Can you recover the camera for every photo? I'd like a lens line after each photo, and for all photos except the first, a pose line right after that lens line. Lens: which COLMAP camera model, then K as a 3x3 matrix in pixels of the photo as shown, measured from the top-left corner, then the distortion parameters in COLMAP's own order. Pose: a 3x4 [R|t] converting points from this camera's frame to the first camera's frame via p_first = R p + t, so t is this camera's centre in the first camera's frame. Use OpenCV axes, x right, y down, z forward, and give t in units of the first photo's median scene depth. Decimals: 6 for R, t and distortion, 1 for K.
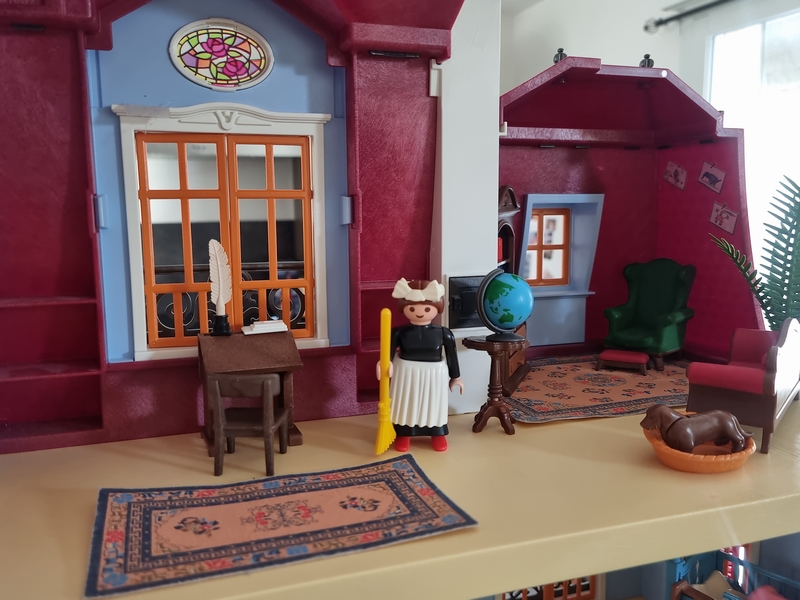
lens RADIAL K [[636.3, 0, 431.9], [0, 636.3, 304.5], [0, 0, 1]] dist [0.000872, -0.002240]
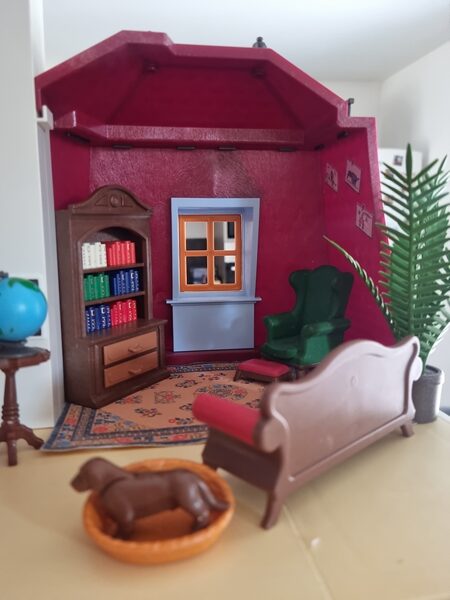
lens RADIAL K [[477.2, 0, 224.6], [0, 477.2, 300.9], [0, 0, 1]] dist [0.000872, -0.002240]
pose [[0.988062, 0.023660, -0.152227, 0.369361], [-0.023634, 0.999719, 0.001977, -0.018781], [0.152231, 0.001644, 0.988344, 0.300853]]
